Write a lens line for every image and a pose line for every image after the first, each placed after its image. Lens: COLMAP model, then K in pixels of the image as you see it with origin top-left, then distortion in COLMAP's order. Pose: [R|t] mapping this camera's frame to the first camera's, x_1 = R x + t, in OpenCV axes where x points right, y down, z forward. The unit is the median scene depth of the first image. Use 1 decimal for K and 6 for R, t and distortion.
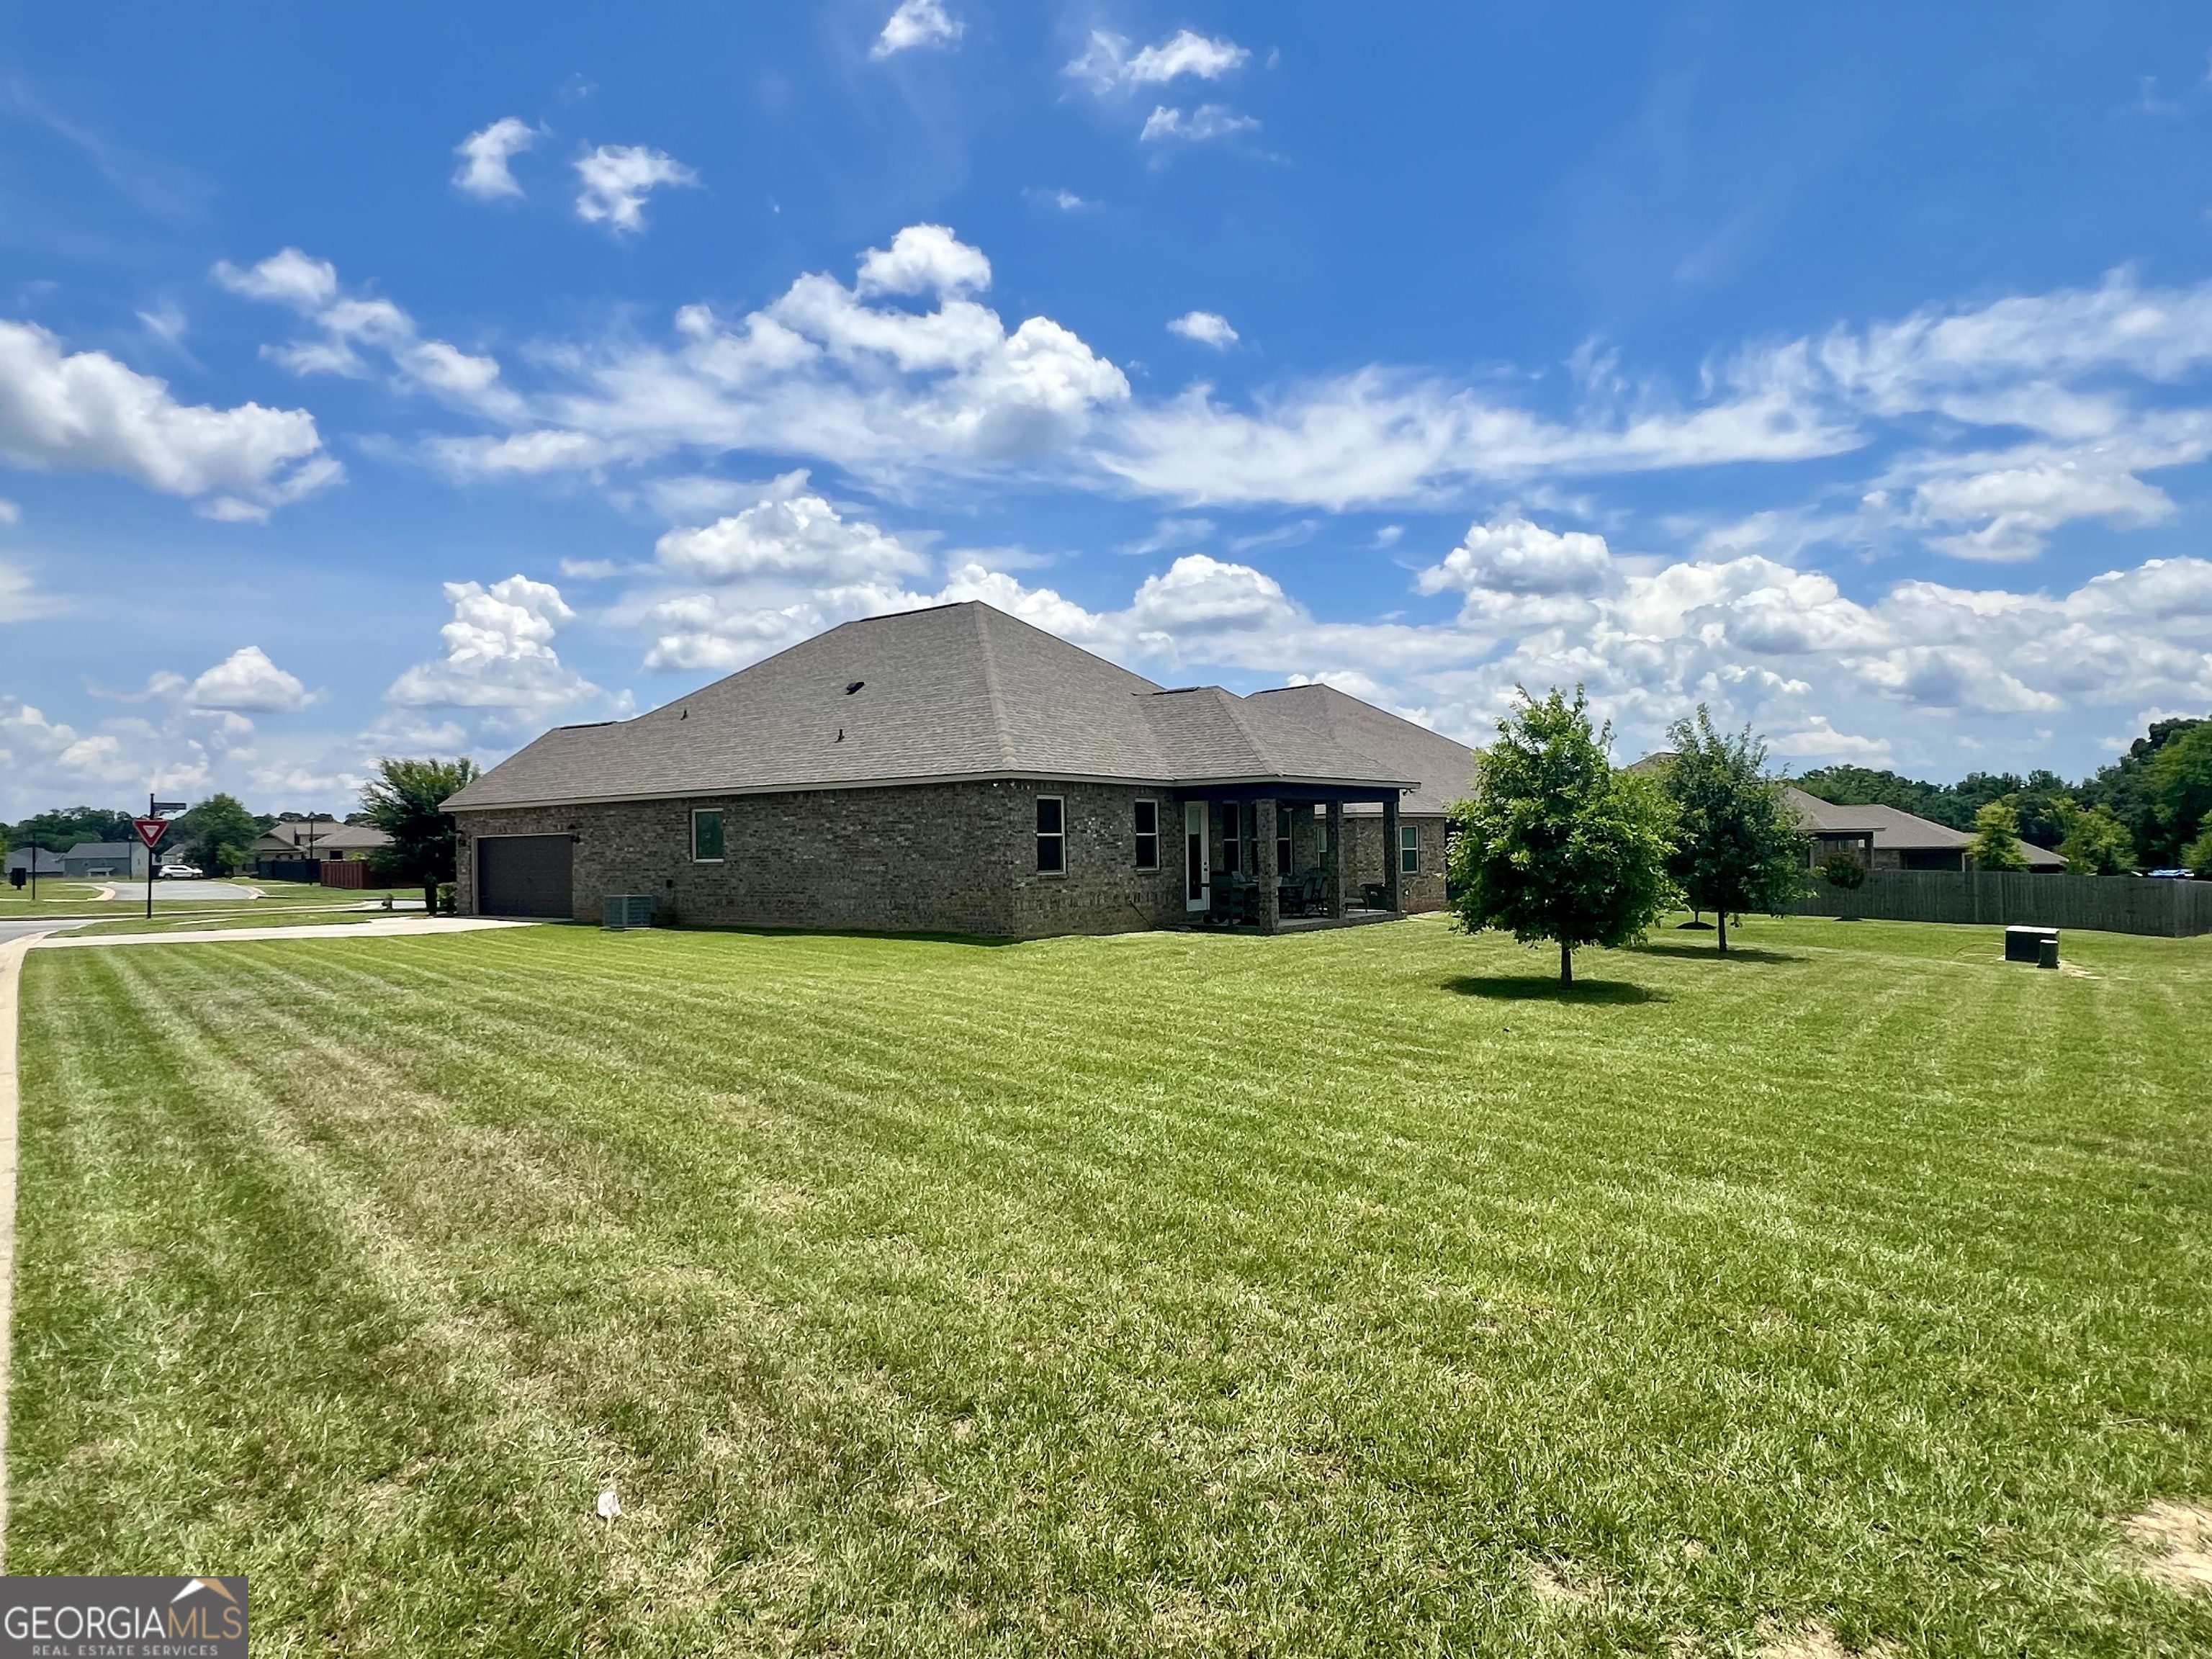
lens RADIAL K [[1300.1, 0, 1103.1], [0, 1300.1, 828.8], [0, 0, 1]] dist [-0.001176, 0.000197]
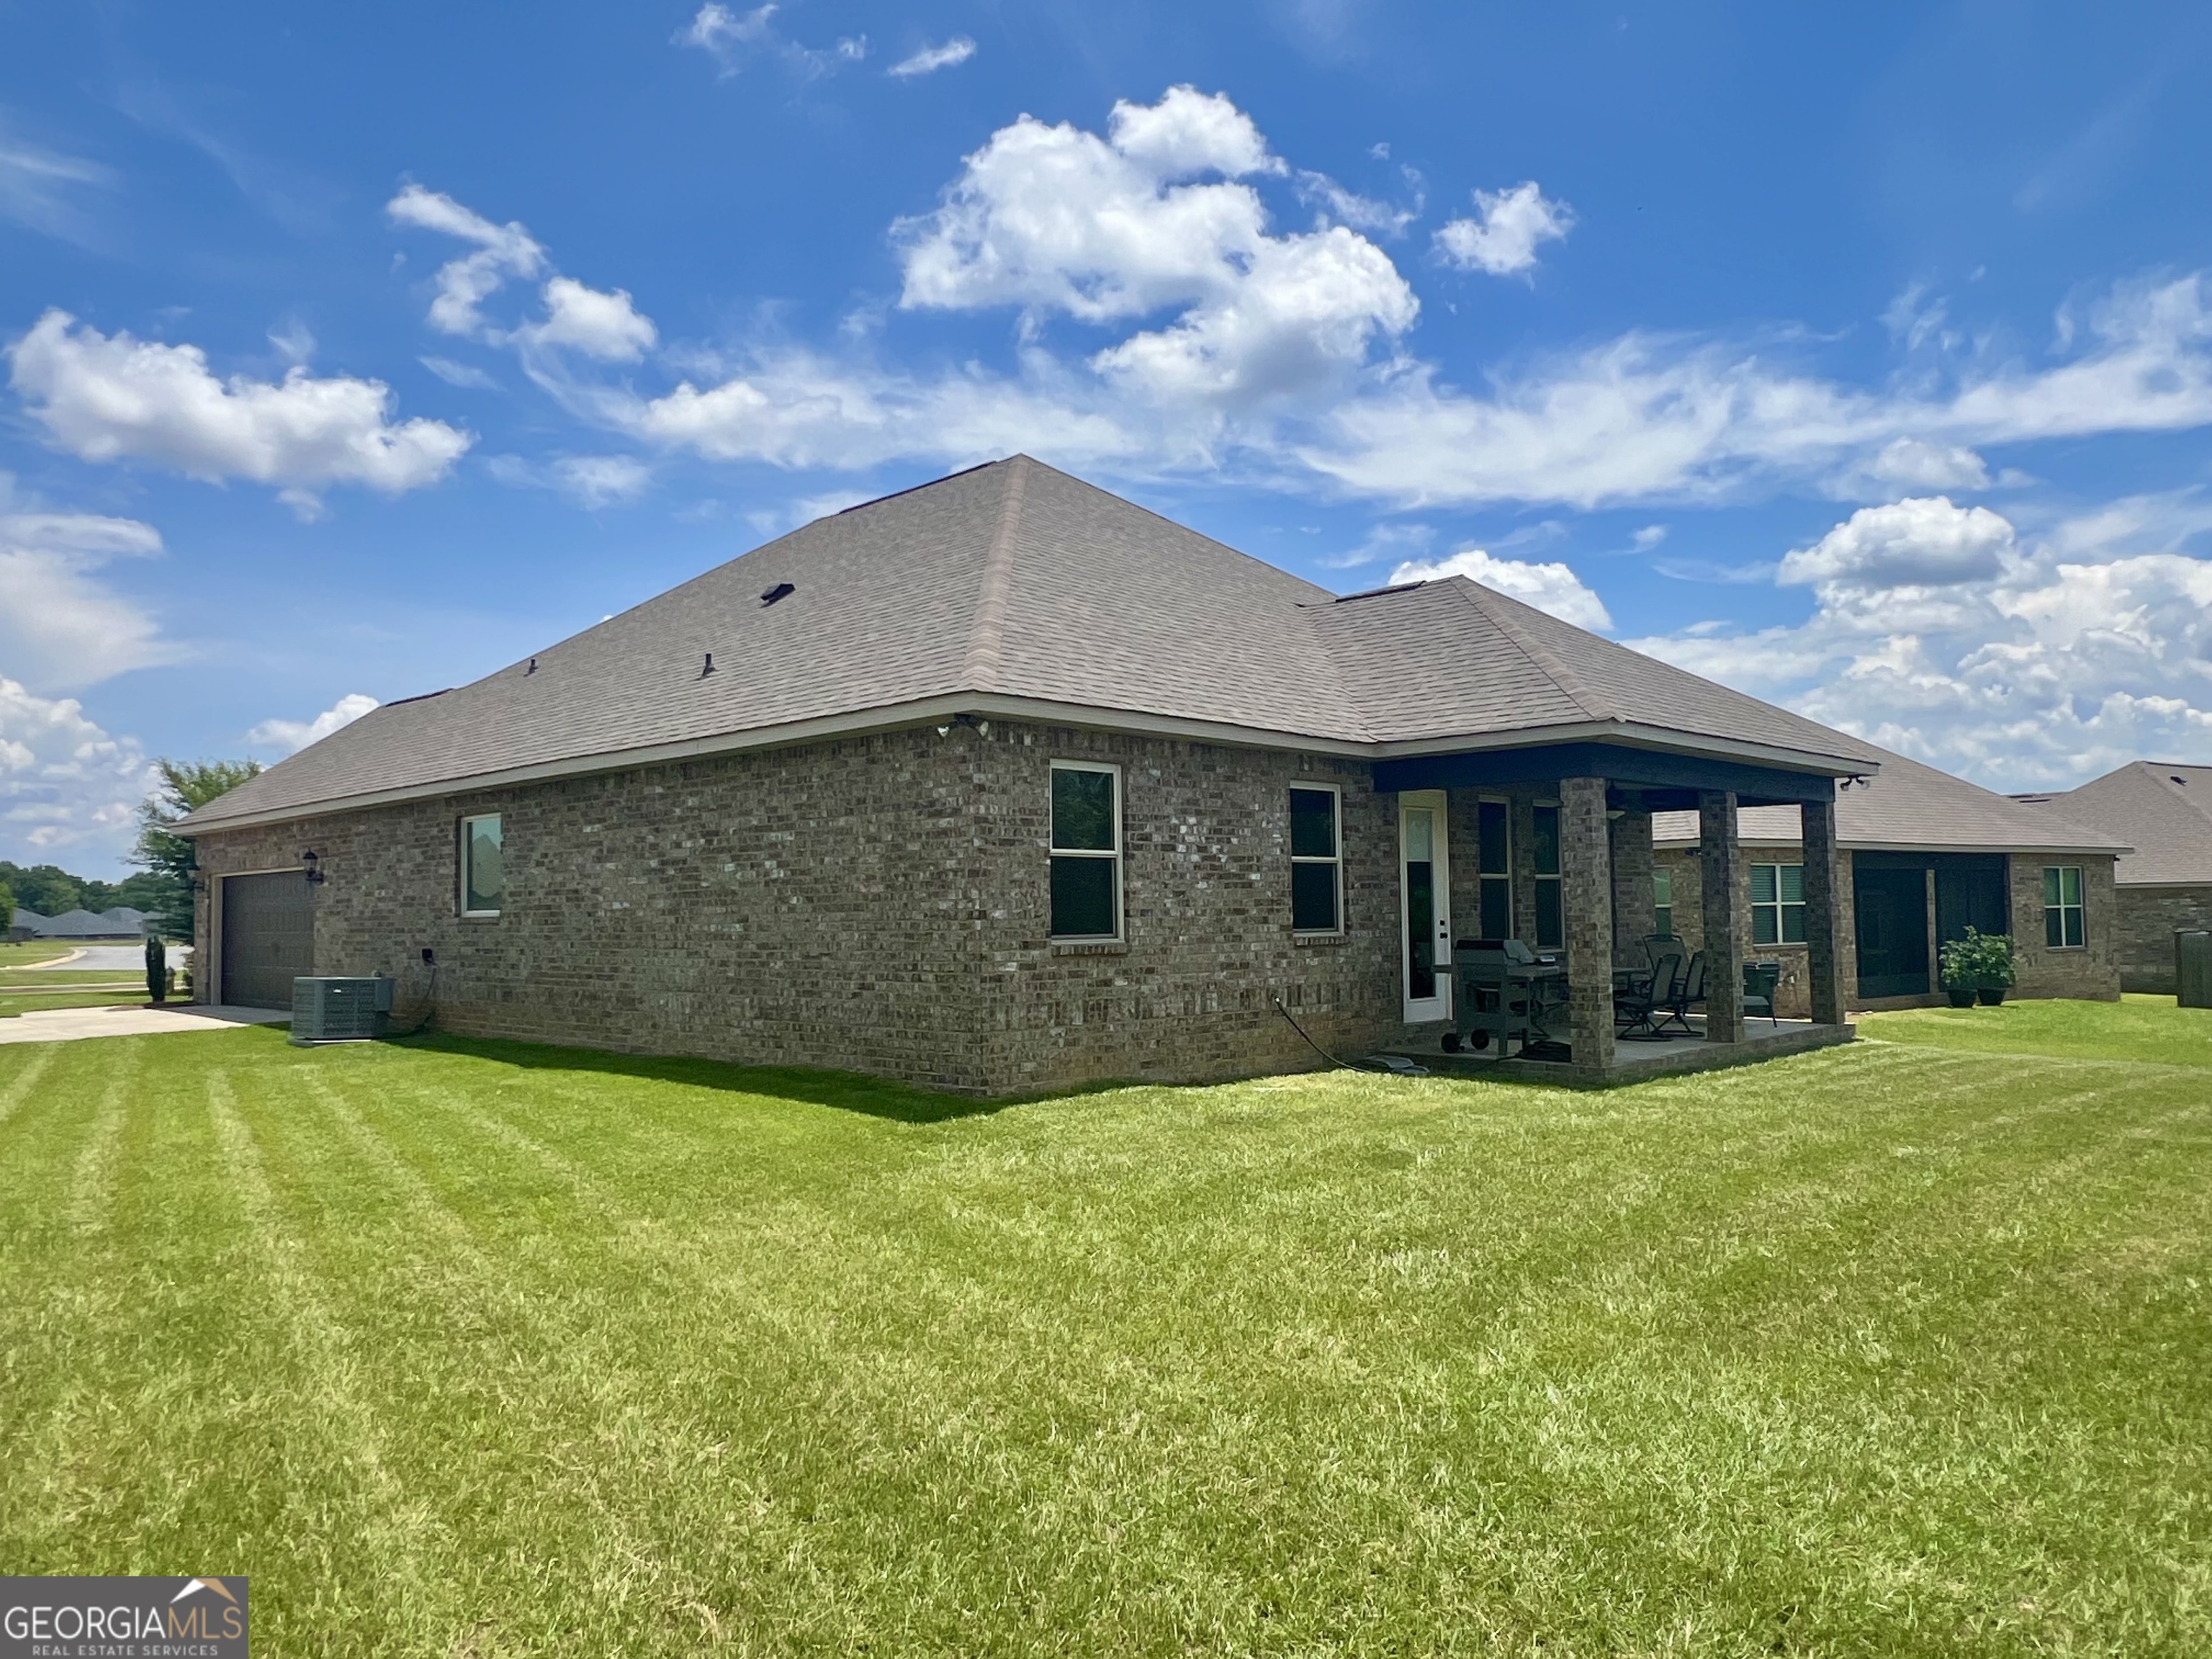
lens RADIAL K [[1512.0, 0, 1149.6], [0, 1512.0, 855.8], [0, 0, 1]] dist [0.033134, -0.002587]
pose [[0.994727, 0.000169, -0.102557, 0.029269], [-0.002352, 0.999773, -0.021167, 0.014544], [0.102530, 0.021297, 0.994502, 0.448078]]
